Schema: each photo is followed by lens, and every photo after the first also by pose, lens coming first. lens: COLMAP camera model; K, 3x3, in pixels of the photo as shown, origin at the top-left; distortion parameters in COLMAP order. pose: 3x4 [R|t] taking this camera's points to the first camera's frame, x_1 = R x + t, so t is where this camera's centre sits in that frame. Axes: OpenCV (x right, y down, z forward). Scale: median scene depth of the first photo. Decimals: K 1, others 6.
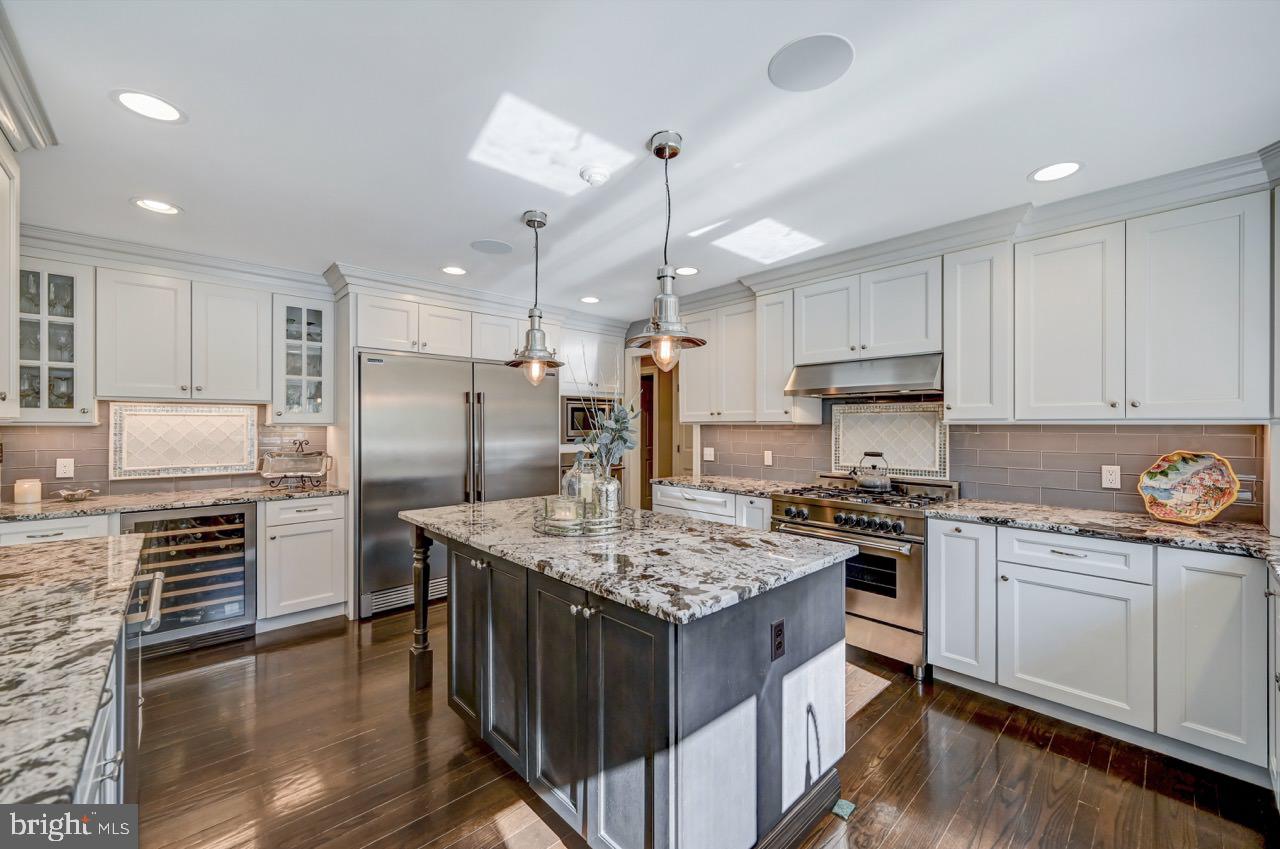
lens RADIAL K [[506.4, 0, 649.4], [0, 506.4, 426.4], [0, 0, 1]] dist [0.000434, 0.000116]
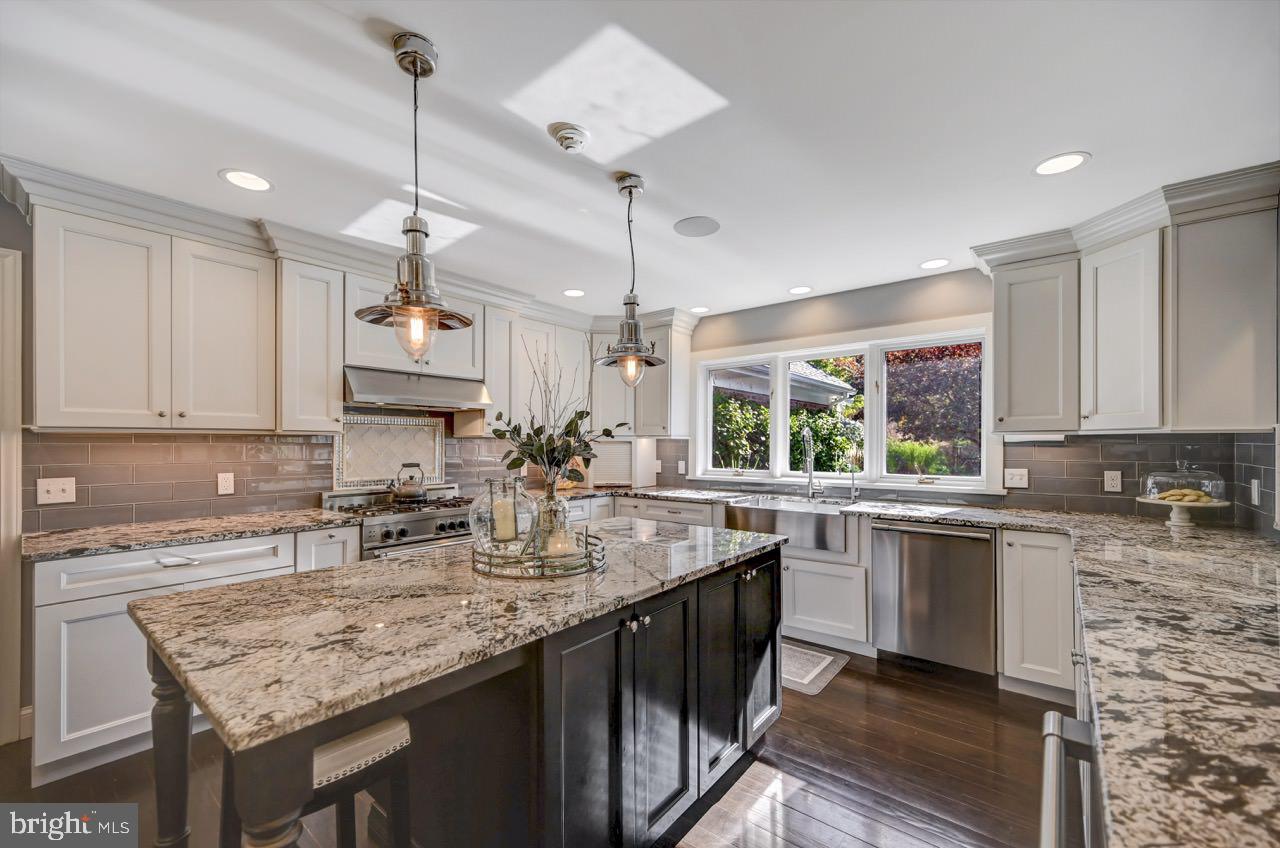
lens RADIAL K [[510.1, 0, 640.7], [0, 510.1, 440.7], [0, 0, 1]] dist [-0.000826, 0.000033]
pose [[-0.133406, 0.005245, 0.991048, -0.917396], [-0.000906, 0.999985, -0.005414, 0.014251], [-0.991061, -0.001620, -0.133399, 0.948870]]
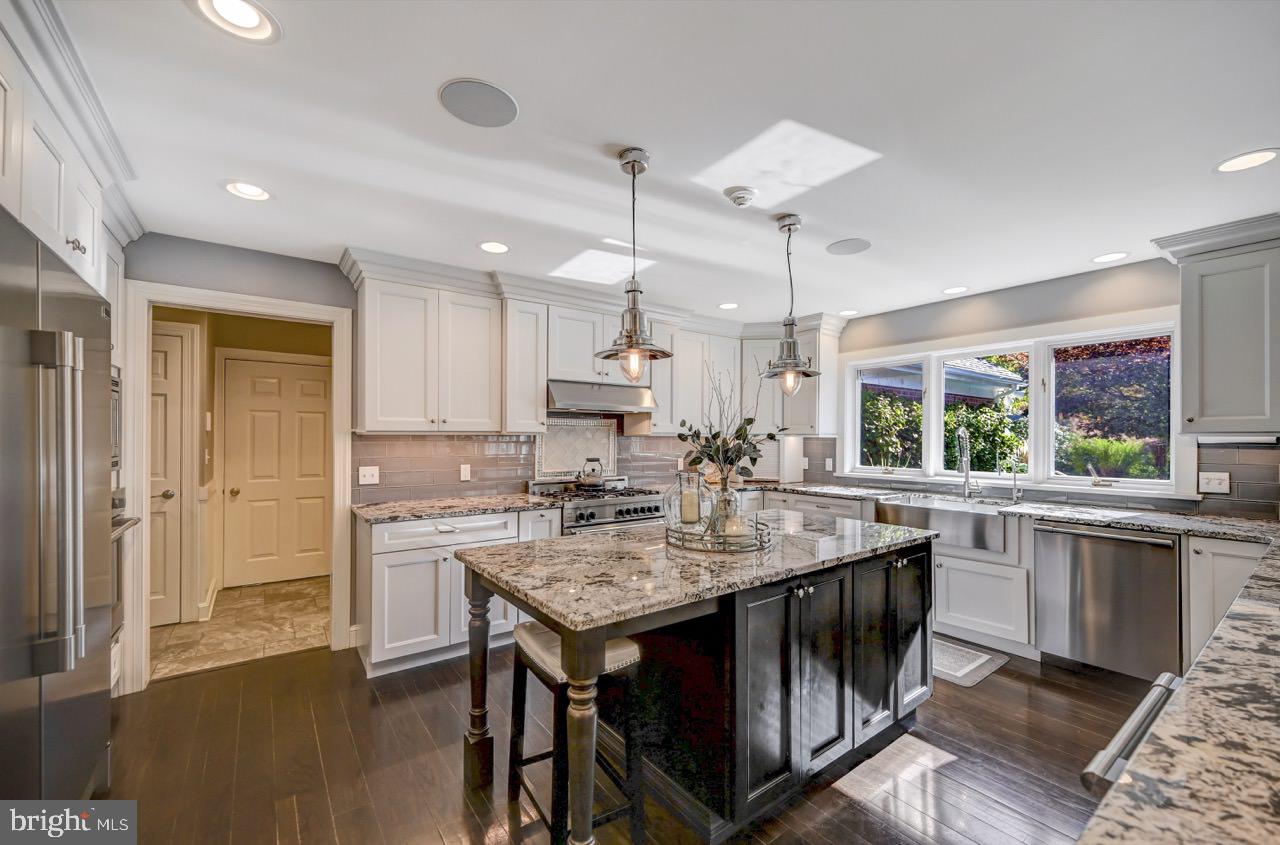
lens RADIAL K [[512.1, 0, 651.8], [0, 512.1, 433.8], [0, 0, 1]] dist [-0.000841, -0.000272]
pose [[0.107435, 0.006316, 0.994192, -1.105748], [-0.003548, 0.999976, -0.005970, -0.002001], [-0.994206, -0.002886, 0.107455, 1.017079]]
